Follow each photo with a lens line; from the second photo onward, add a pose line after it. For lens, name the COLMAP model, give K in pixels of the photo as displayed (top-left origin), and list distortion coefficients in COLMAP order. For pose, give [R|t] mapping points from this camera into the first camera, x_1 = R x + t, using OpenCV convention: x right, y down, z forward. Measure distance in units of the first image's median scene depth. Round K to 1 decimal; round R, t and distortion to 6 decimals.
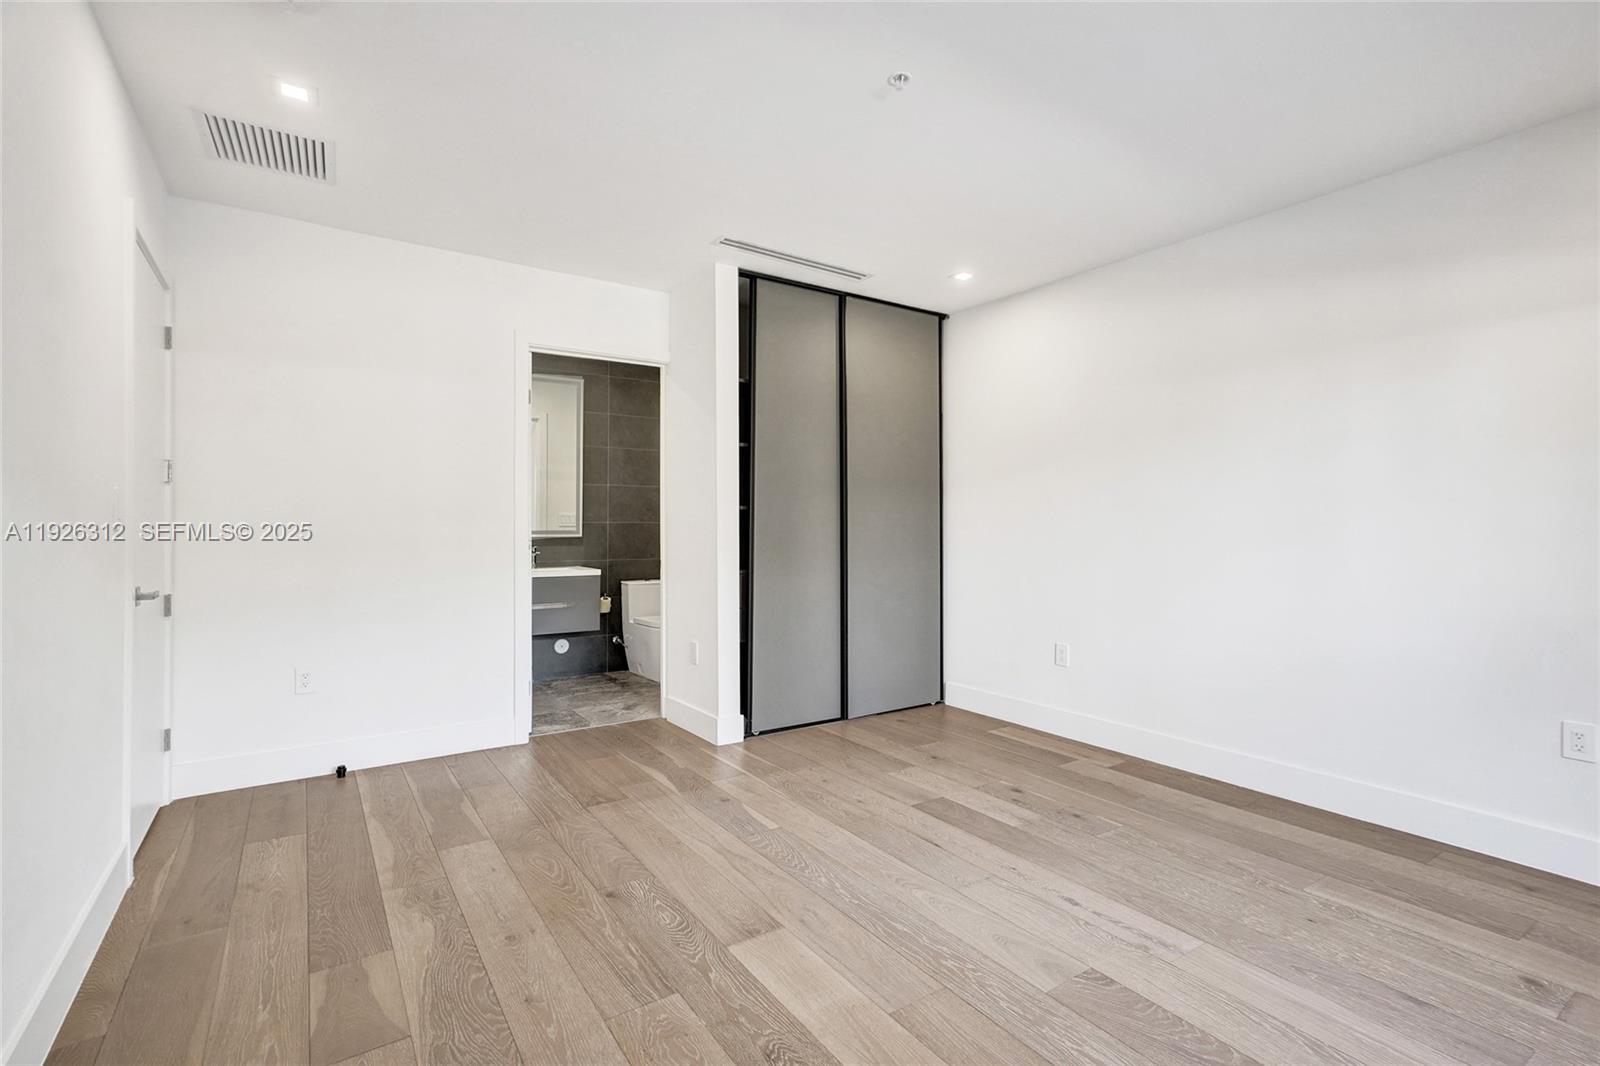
lens RADIAL K [[747.9, 0, 797.8], [0, 747.9, 524.9], [0, 0, 1]] dist [0.010956, 0.000671]
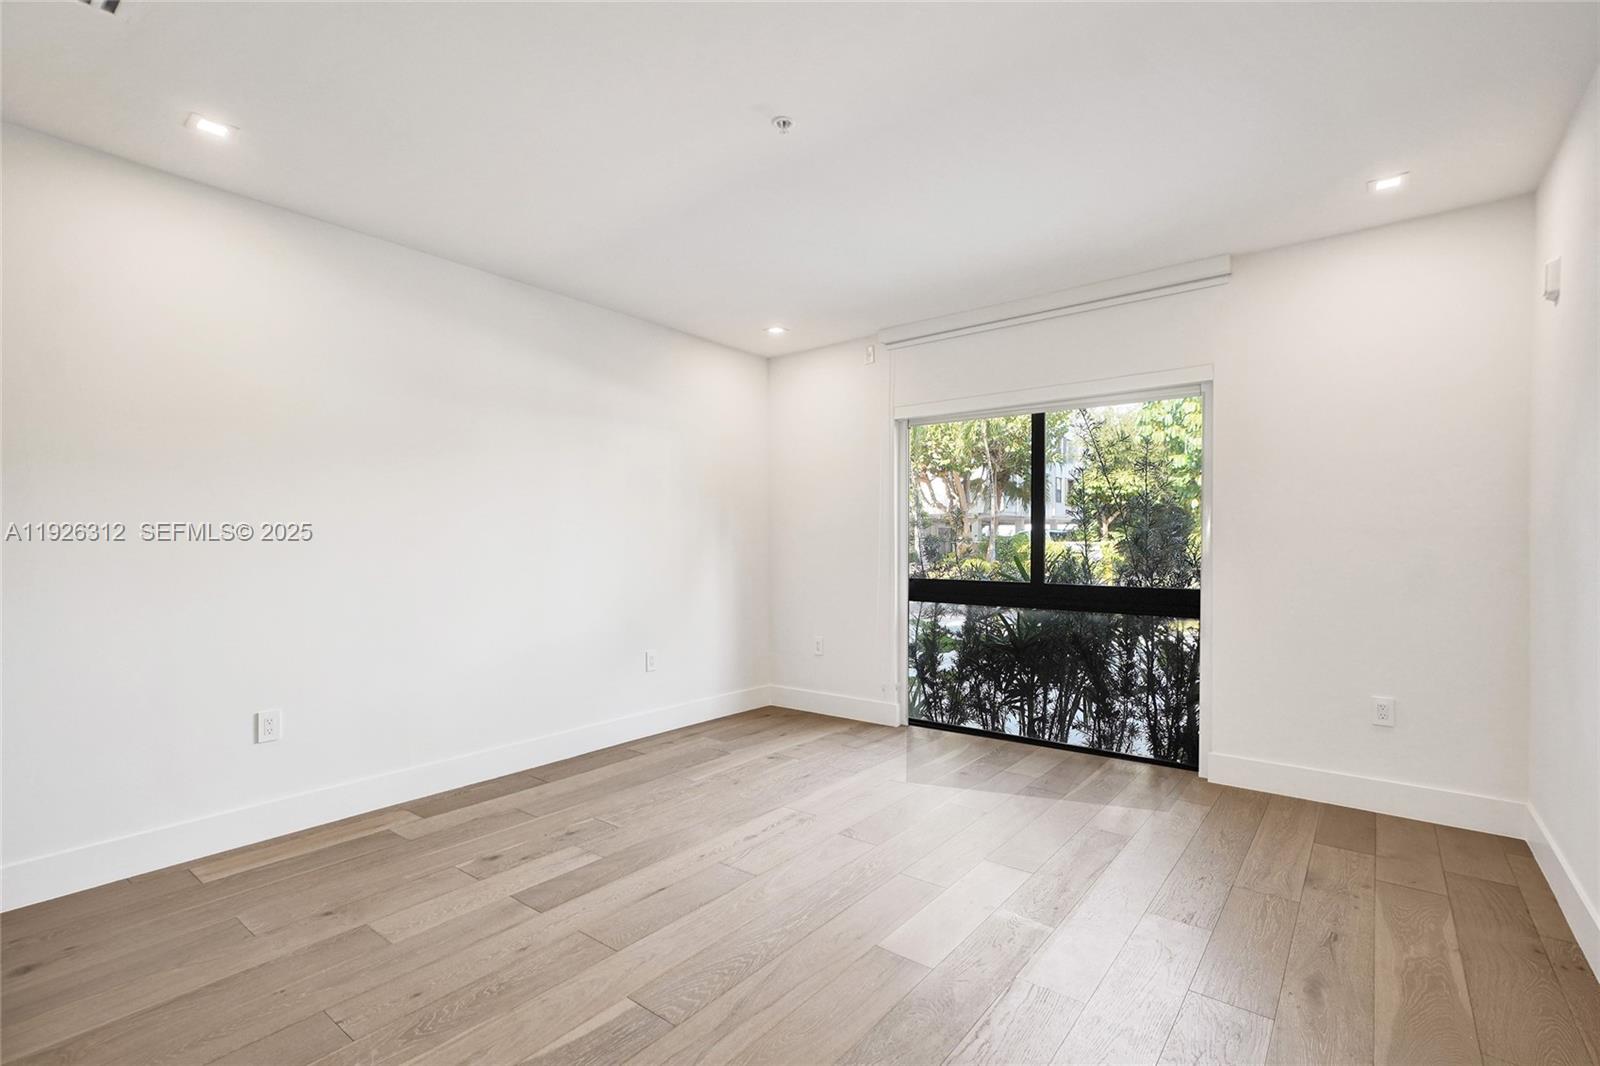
lens RADIAL K [[737.0, 0, 807.4], [0, 737.0, 534.0], [0, 0, 1]] dist [0.009971, 0.000954]
pose [[-0.311402, 0.009737, 0.950228, -0.658402], [0.001627, 0.999952, -0.009713, -0.004088], [-0.950277, -0.001479, -0.311403, 0.982428]]
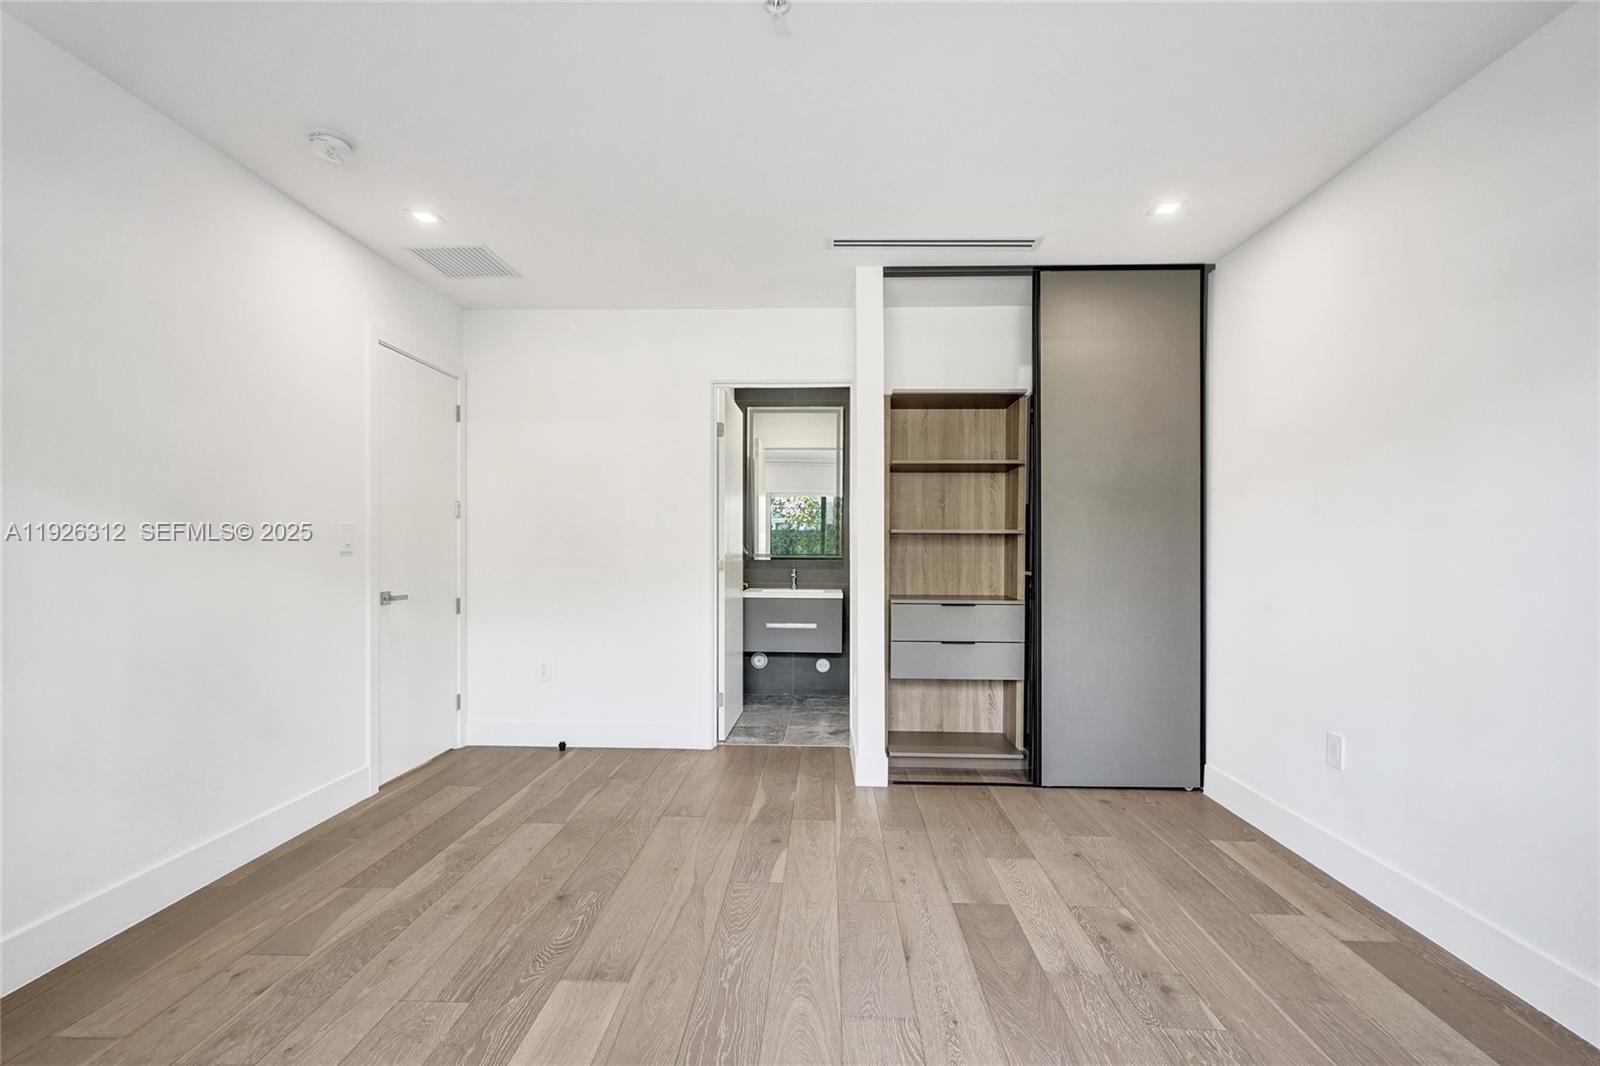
lens RADIAL K [[743.4, 0, 795.5], [0, 743.4, 550.2], [0, 0, 1]] dist [0.009101, 0.001462]
pose [[0.802239, 0.003368, -0.596994, 0.489322], [-0.002394, 0.999994, 0.002424, -0.000247], [0.596999, -0.000515, 0.802242, 0.270043]]
